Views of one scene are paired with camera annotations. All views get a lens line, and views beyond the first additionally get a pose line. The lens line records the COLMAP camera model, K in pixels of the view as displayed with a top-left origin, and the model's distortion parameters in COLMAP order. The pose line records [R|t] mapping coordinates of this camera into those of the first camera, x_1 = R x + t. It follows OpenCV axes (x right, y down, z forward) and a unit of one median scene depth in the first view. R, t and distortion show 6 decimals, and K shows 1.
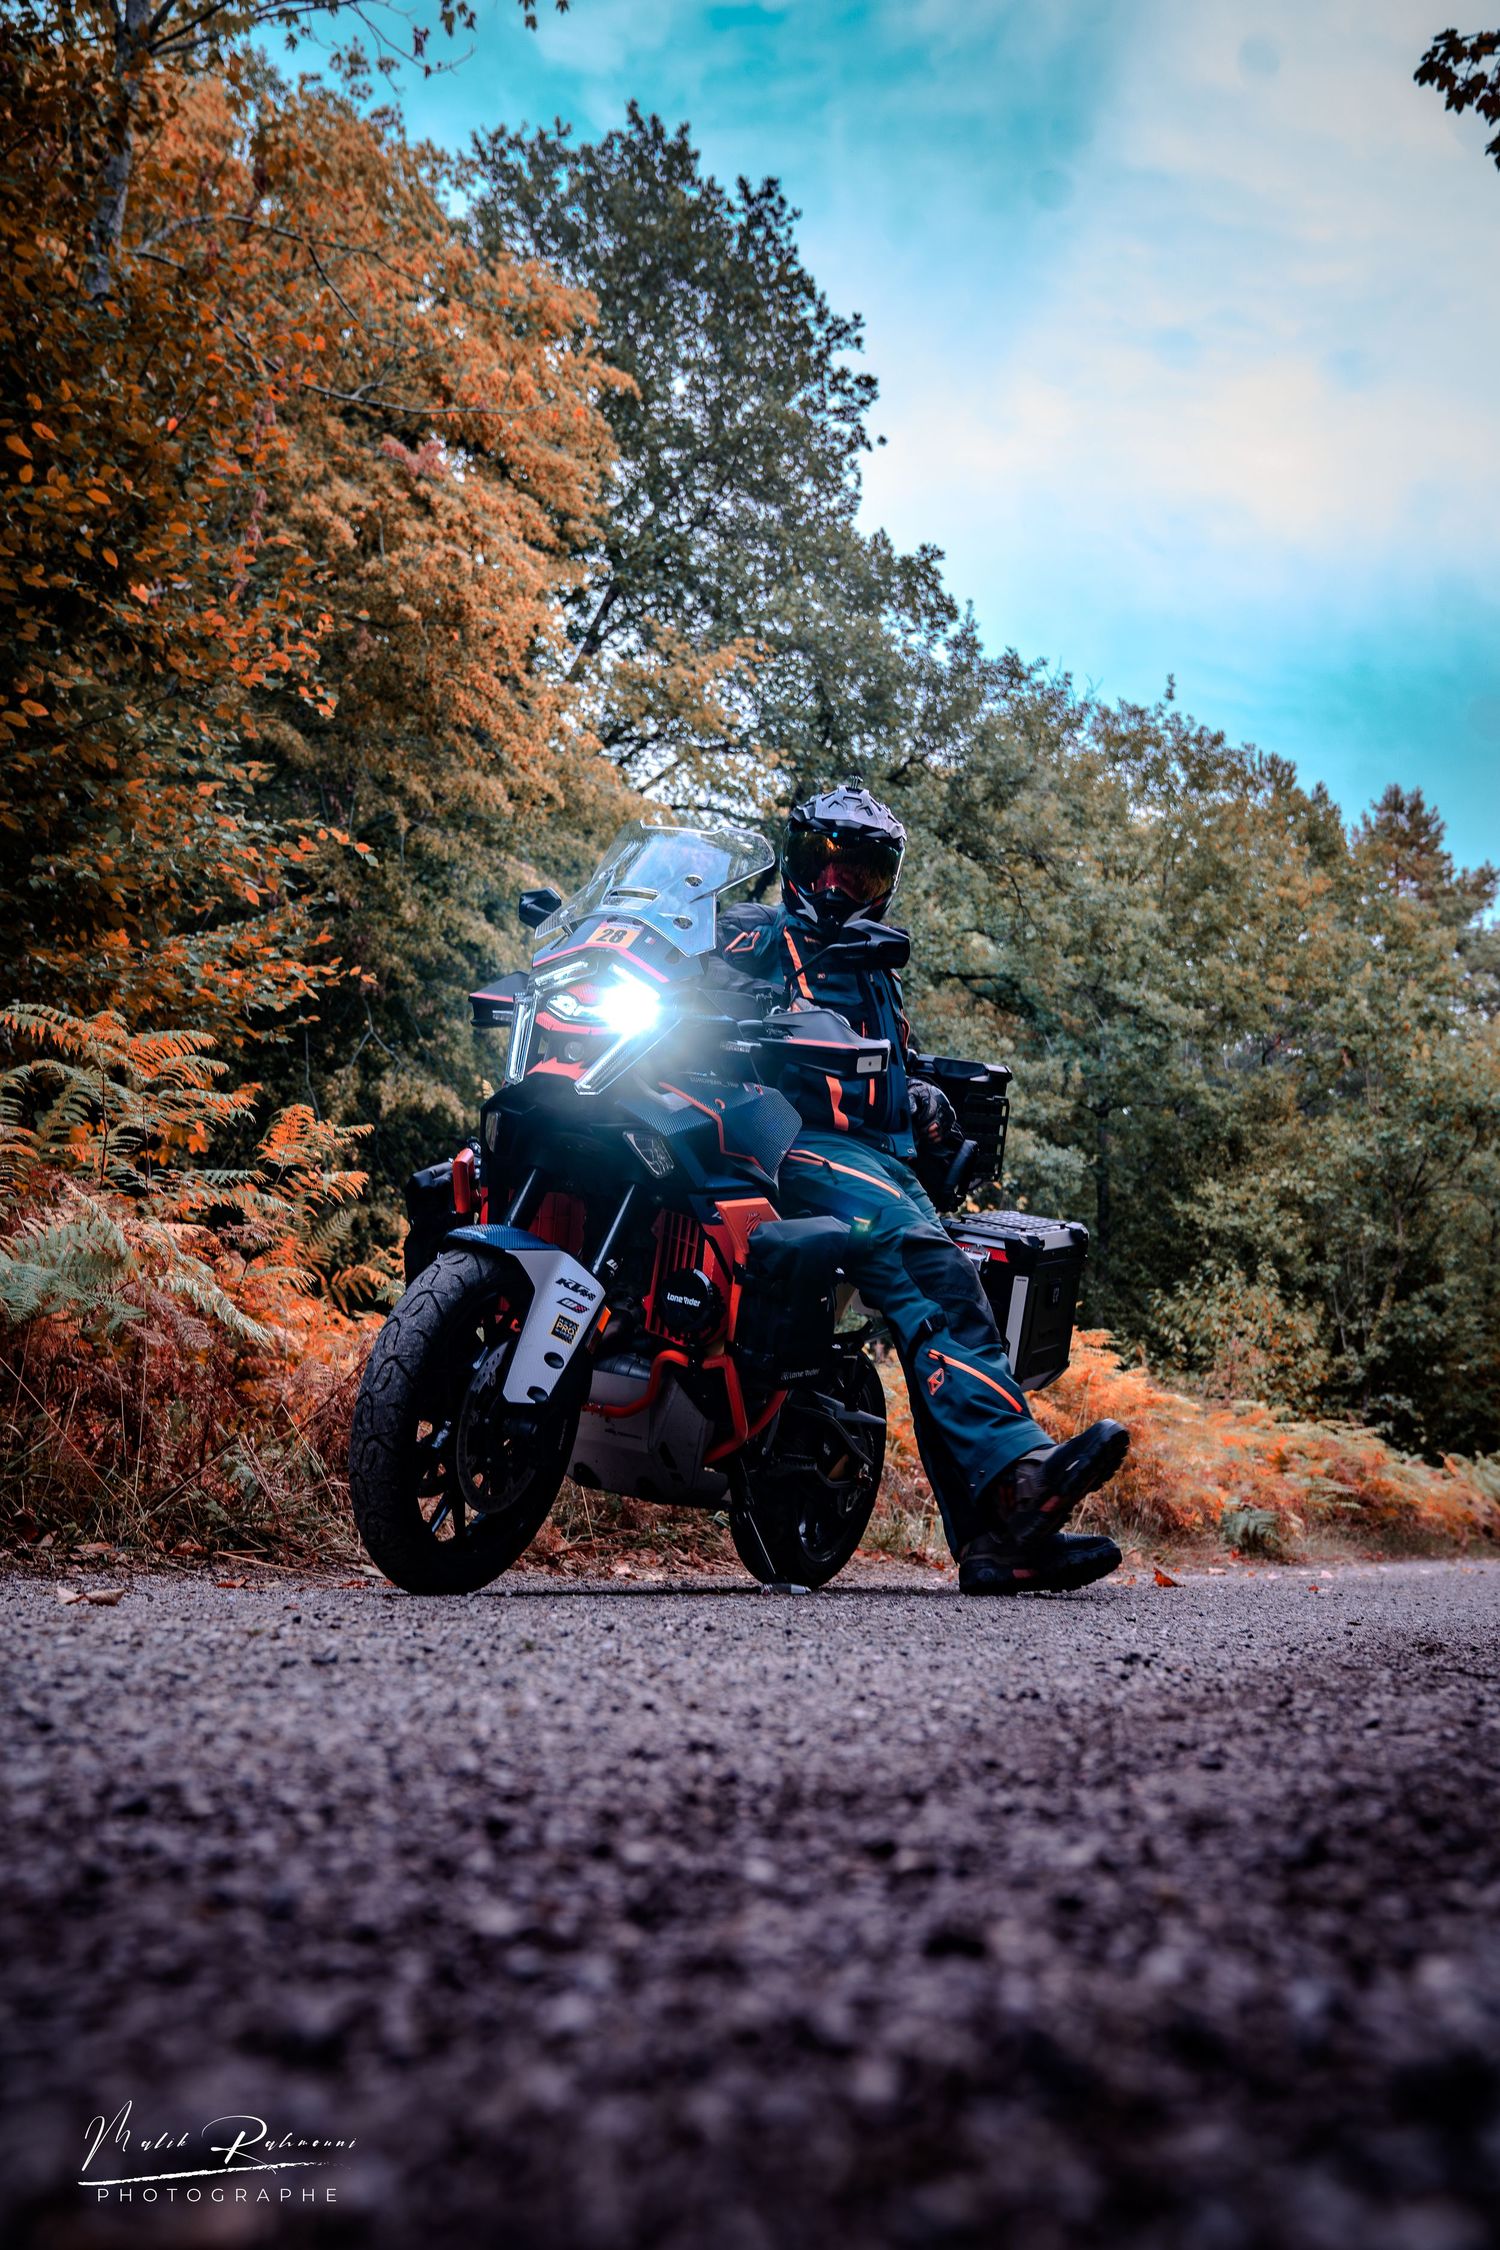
lens RADIAL K [[2129.5, 0, 749.8], [0, 2129.5, 1130.0], [0, 0, 1]] dist [-0.023218, 0.000000]
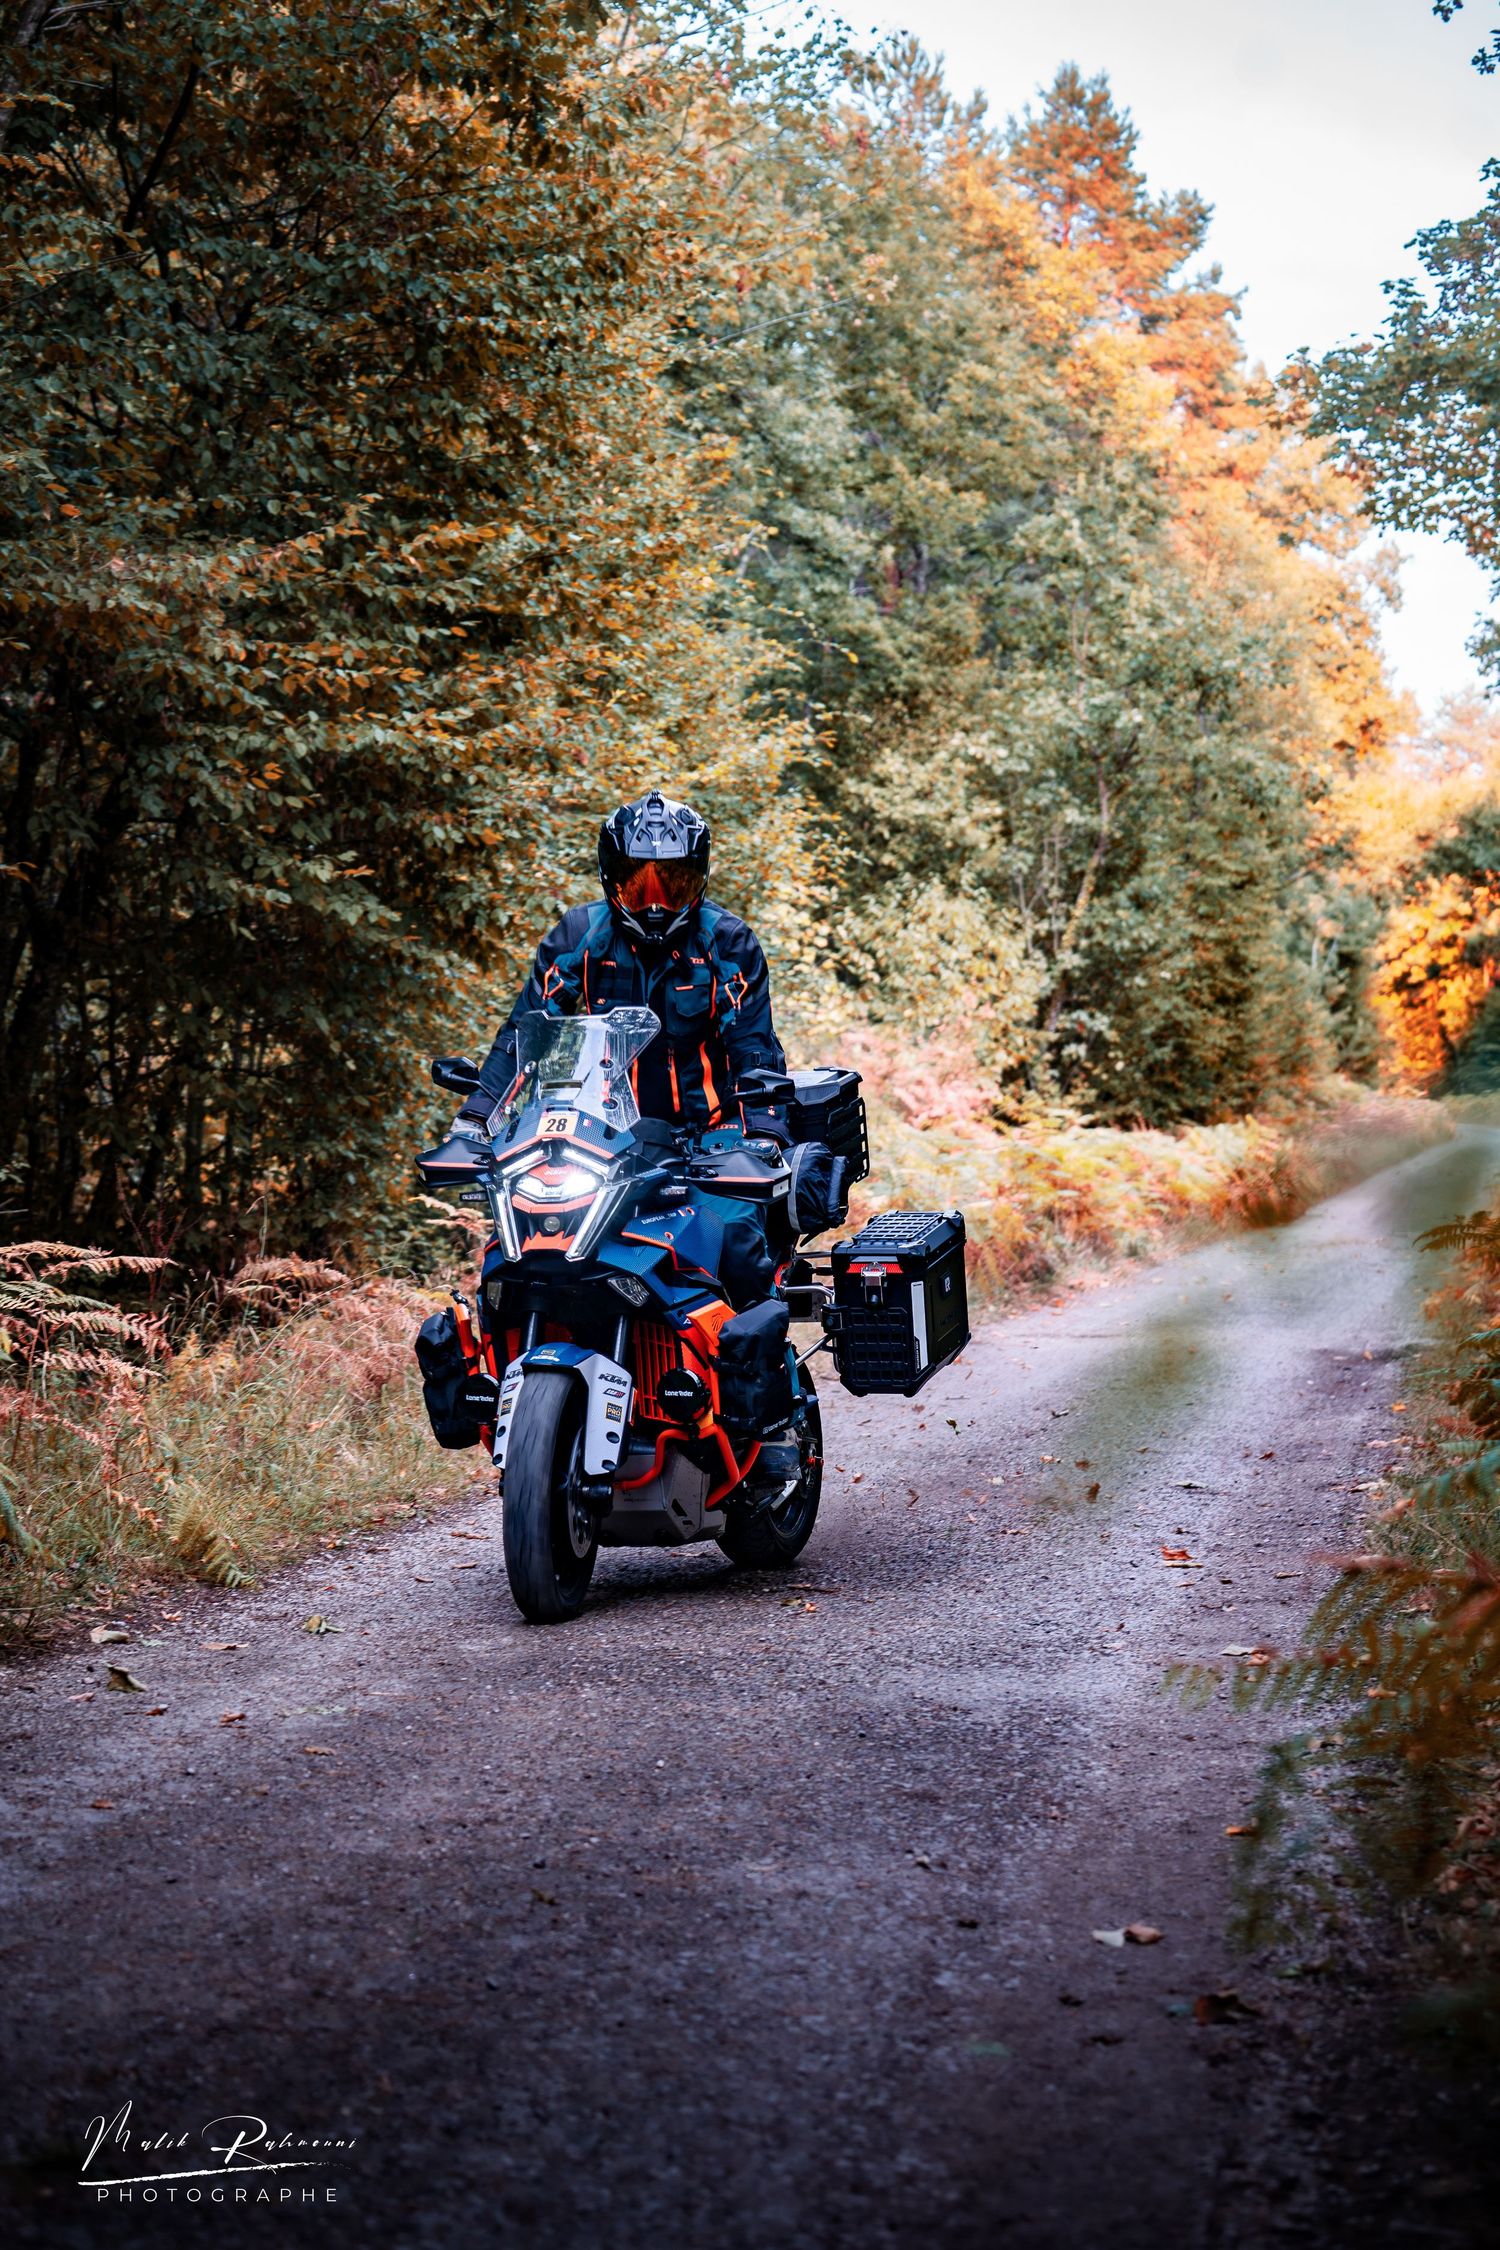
lens RADIAL K [[4584.4, 0, 751.6], [0, 4584.4, 1124.8], [0, 0, 1]] dist [-0.292755, 0.000000]
pose [[0.964283, -0.011274, 0.264635, -0.323733], [-0.040872, 0.980795, 0.190713, -0.183653], [-0.261703, -0.194717, 0.945302, -0.717914]]
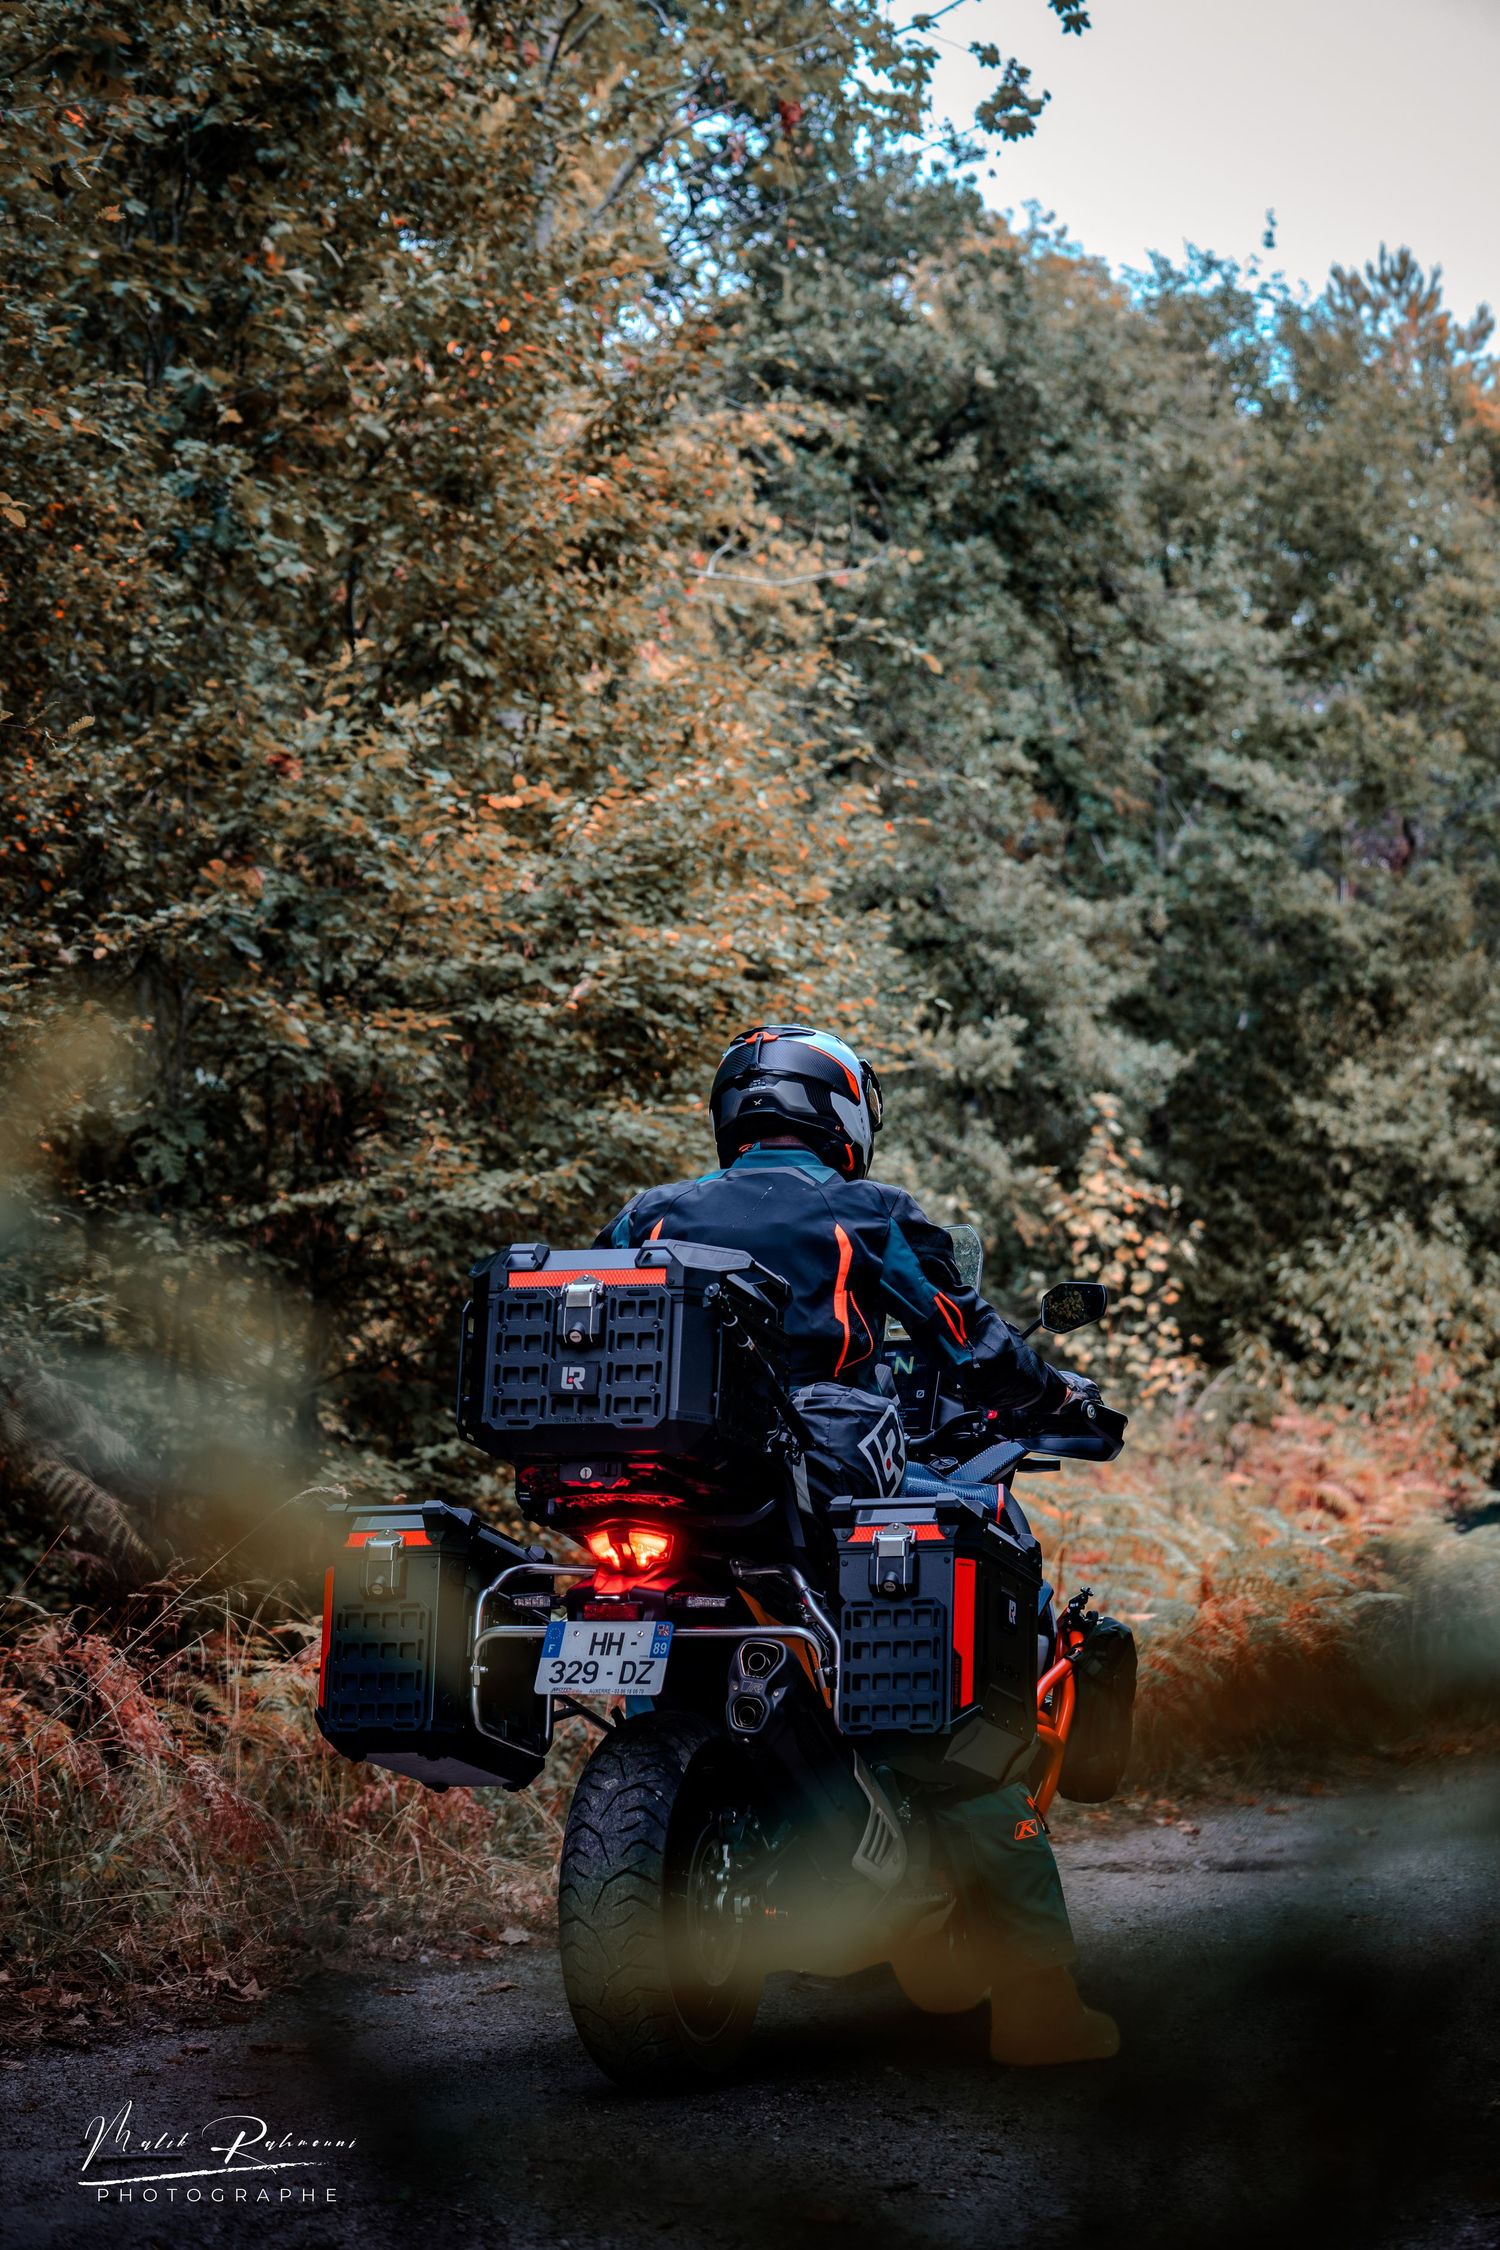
lens RADIAL K [[4584.4, 0, 748.2], [0, 4584.4, 1125.1], [0, 0, 1]] dist [-0.292755, 0.000000]
pose [[0.992405, -0.013100, 0.122312, -0.138619], [0.001600, 0.995604, 0.093651, -0.094098], [-0.123001, -0.092744, 0.988063, -0.346723]]
